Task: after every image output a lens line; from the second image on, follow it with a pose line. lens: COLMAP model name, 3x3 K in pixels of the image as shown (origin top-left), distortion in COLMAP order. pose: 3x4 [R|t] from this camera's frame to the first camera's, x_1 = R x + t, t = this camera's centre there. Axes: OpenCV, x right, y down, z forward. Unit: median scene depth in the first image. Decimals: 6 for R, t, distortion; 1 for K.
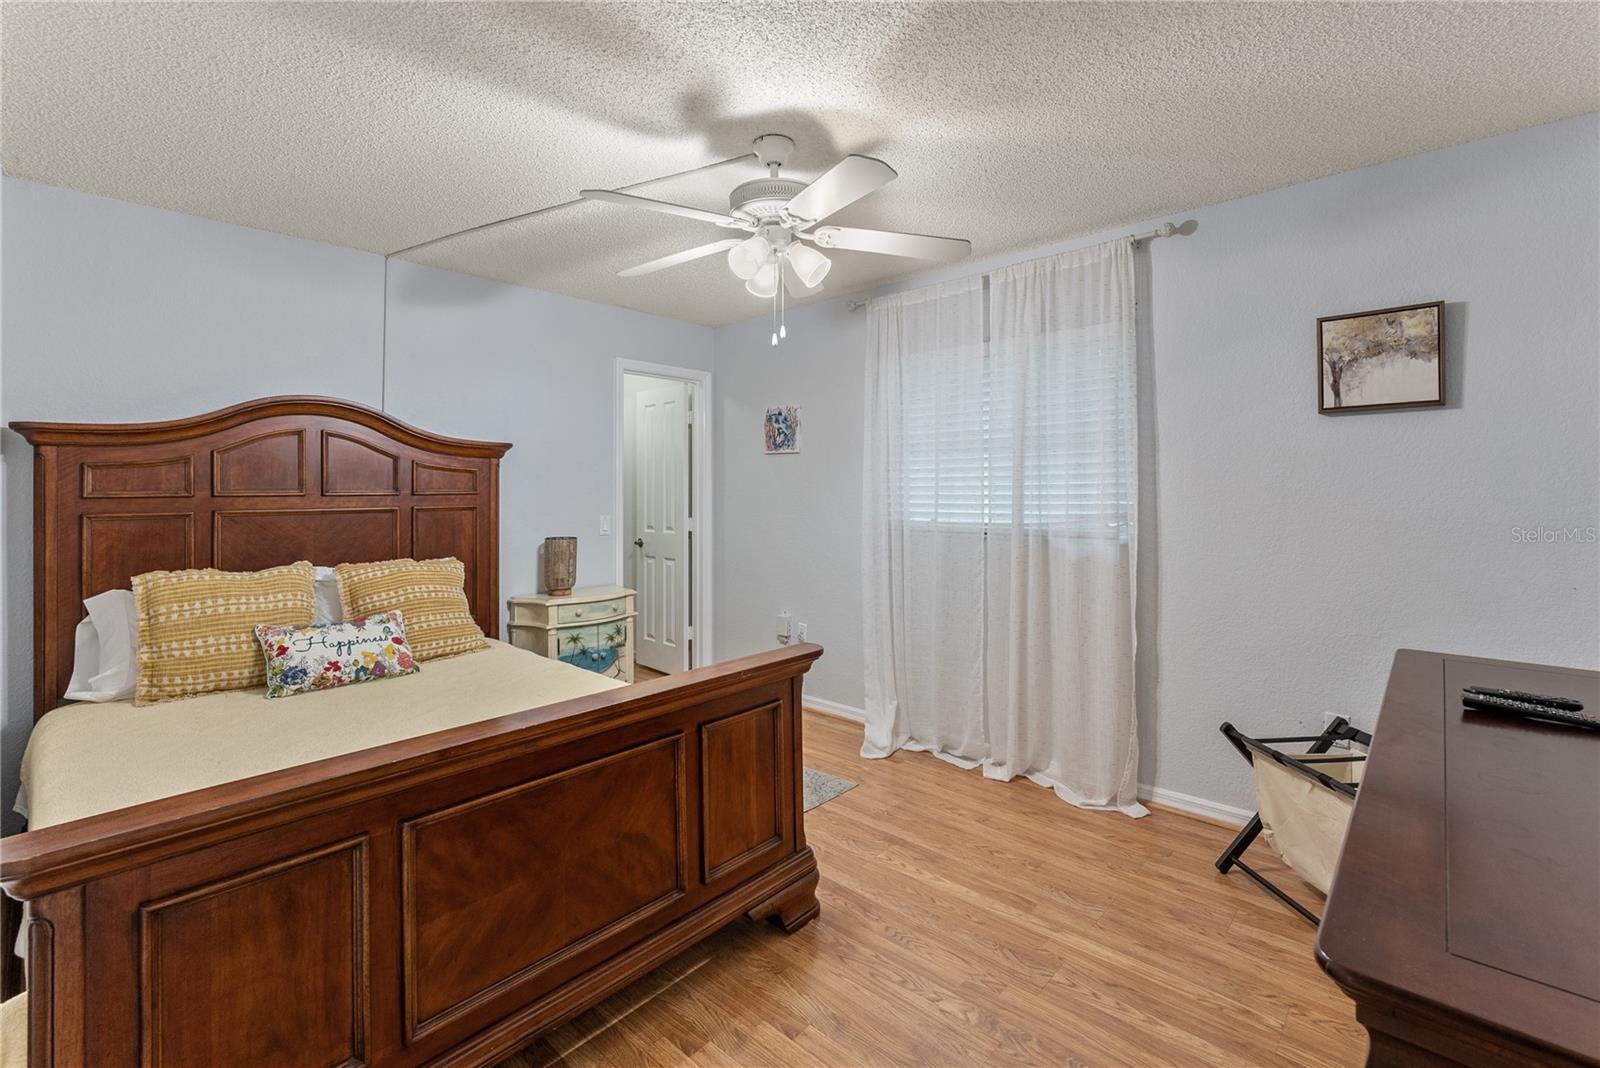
lens RADIAL K [[701.3, 0, 803.0], [0, 701.3, 486.4], [0, 0, 1]] dist [0.001473, 0.000039]
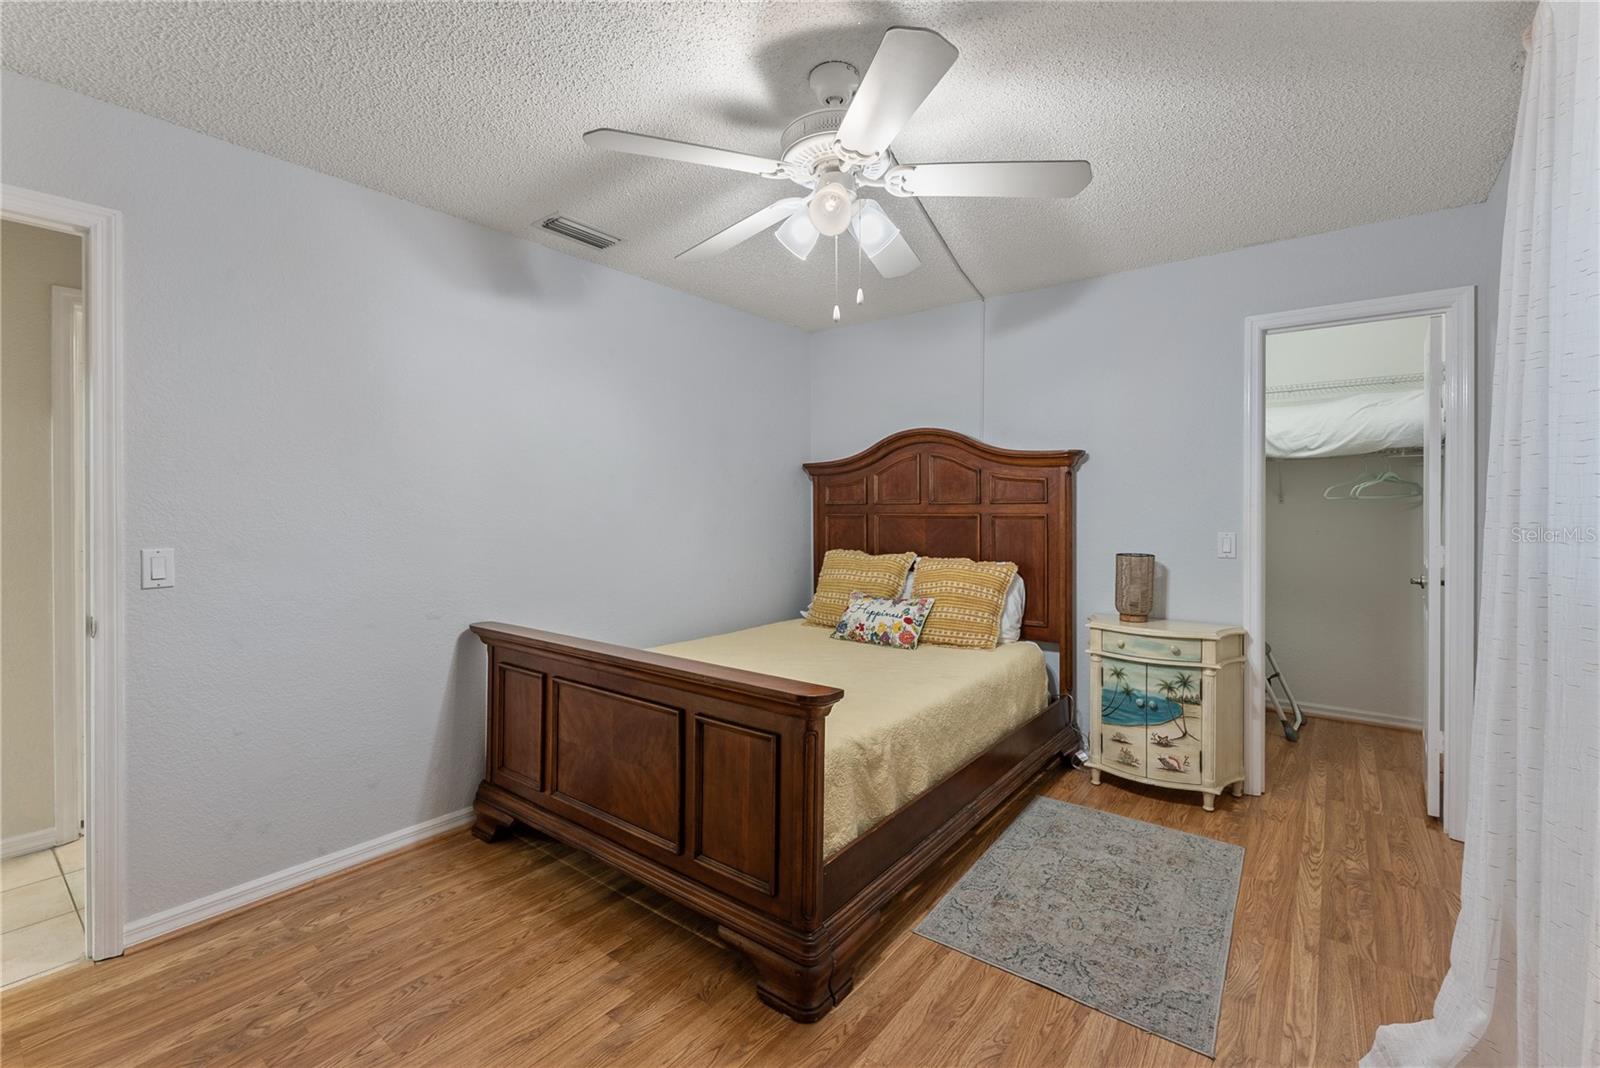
lens RADIAL K [[682.0, 0, 803.9], [0, 682.0, 510.0], [0, 0, 1]] dist [0.002421, 0.000653]
pose [[0.090048, 0.009473, -0.995892, 0.554790], [0.005076, 0.999937, 0.009971, 0.010441], [0.995924, -0.005953, 0.089995, 0.651788]]
